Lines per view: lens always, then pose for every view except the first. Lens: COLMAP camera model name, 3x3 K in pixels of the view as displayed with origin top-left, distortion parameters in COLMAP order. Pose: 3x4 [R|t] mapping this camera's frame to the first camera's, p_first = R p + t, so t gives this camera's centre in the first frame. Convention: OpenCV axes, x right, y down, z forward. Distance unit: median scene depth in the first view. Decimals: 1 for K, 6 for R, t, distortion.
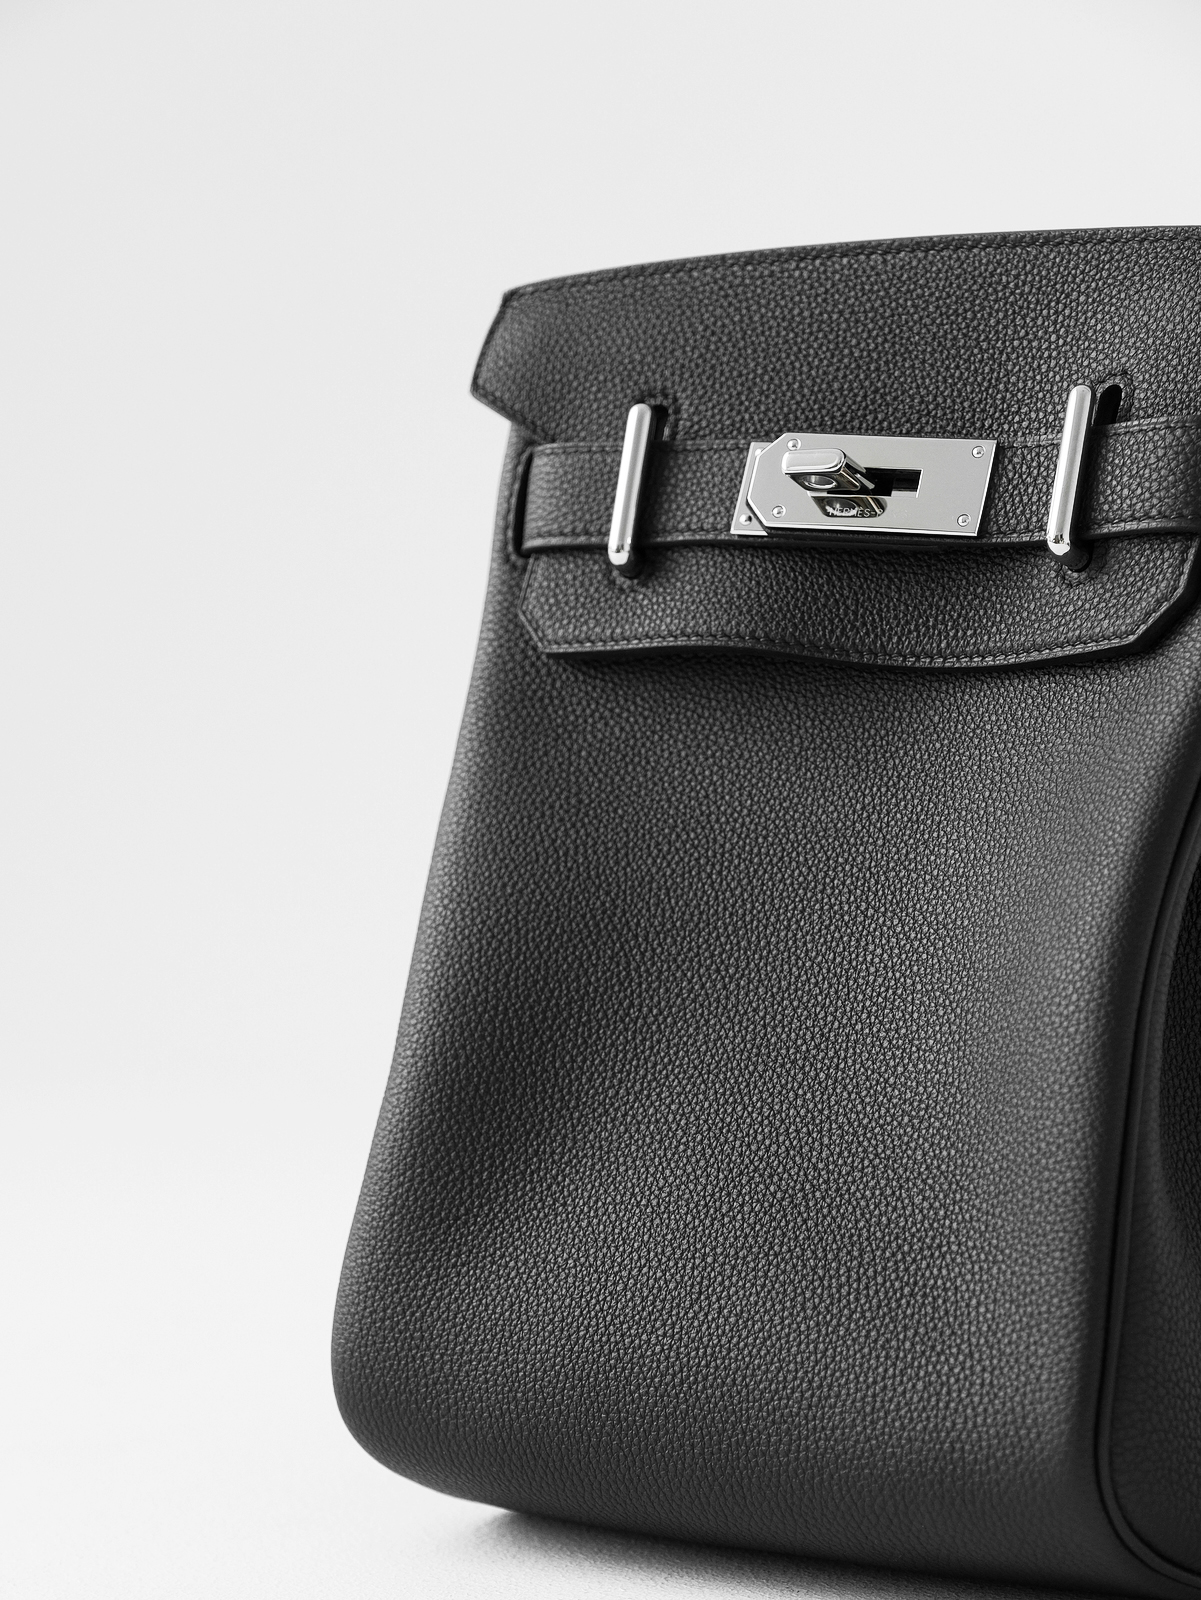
lens RADIAL K [[4598.3, 0, 601.3], [0, 4598.3, 840.8], [0, 0, 1]] dist [-0.009687, 1.055248]
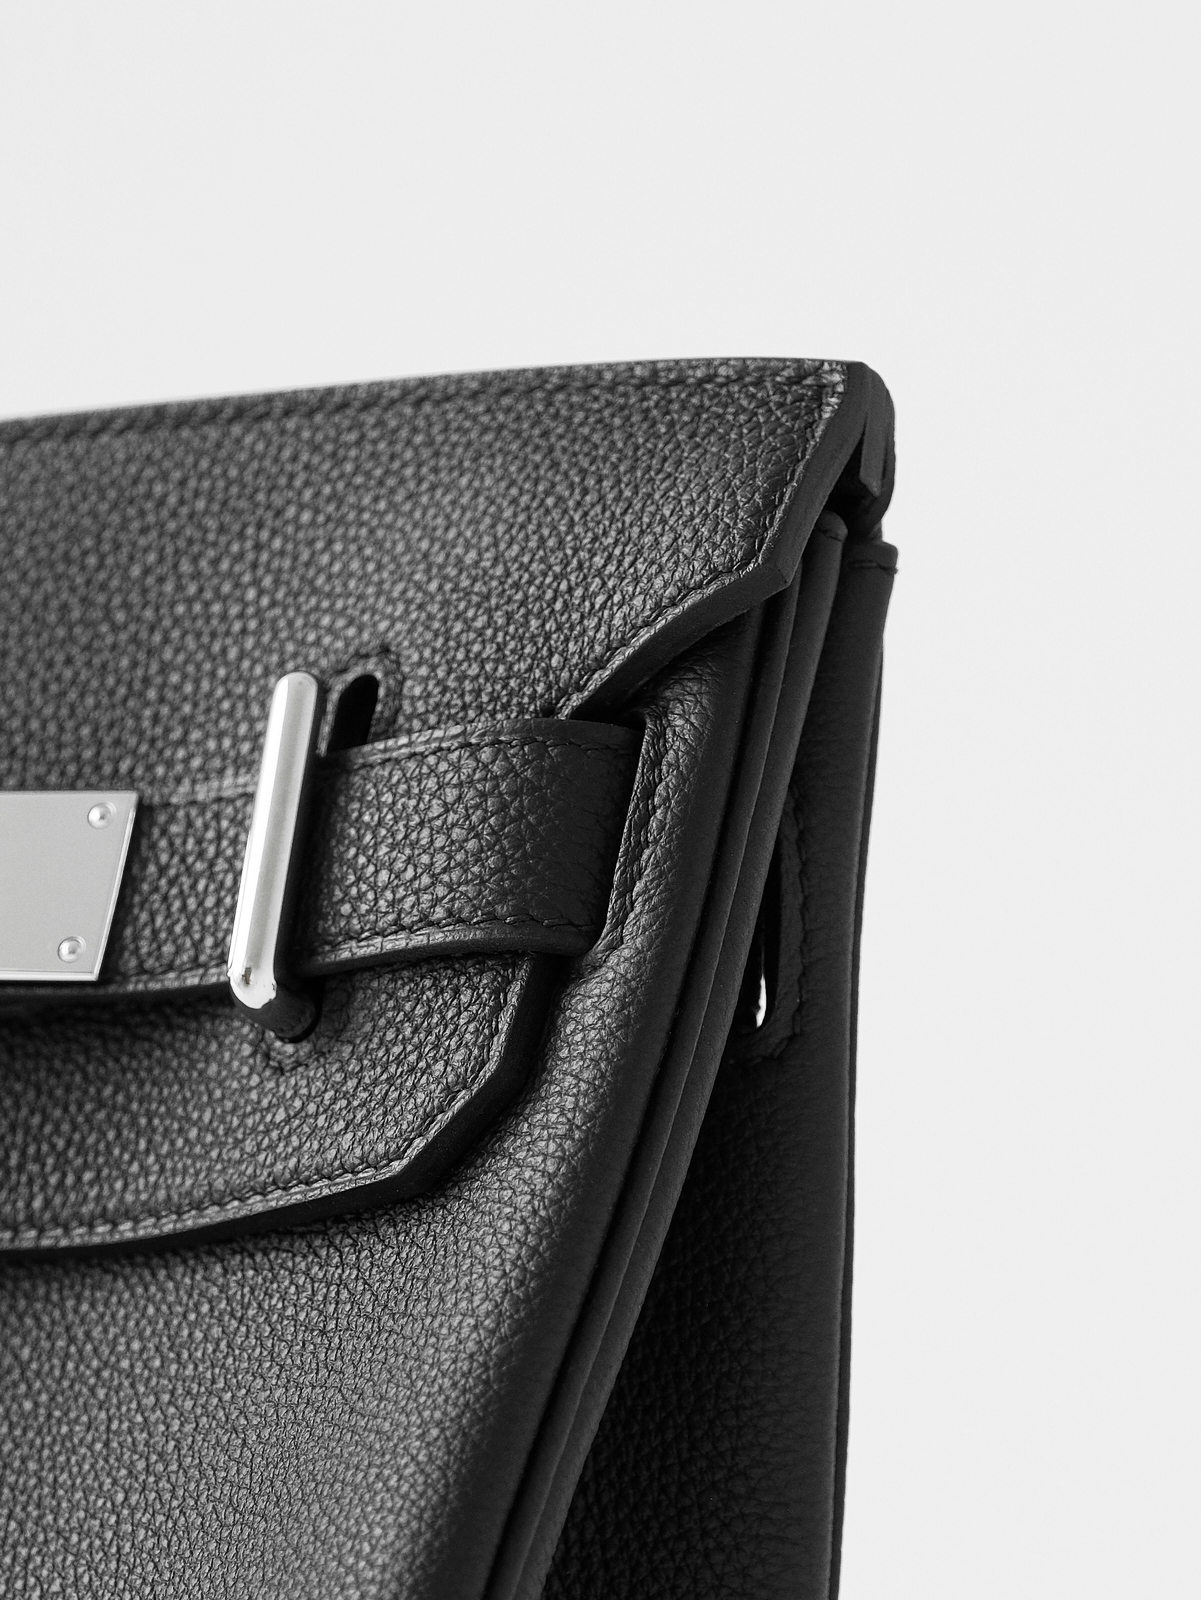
lens RADIAL K [[6569.7, 0, 600.5], [0, 6569.7, 800.0], [0, 0, 1]] dist [-0.183047, 0.211209]
pose [[0.995309, -0.008502, 0.096376, 0.067535], [0.022863, 0.988587, -0.148907, 0.021220], [-0.094010, 0.150412, 0.984143, 0.294188]]
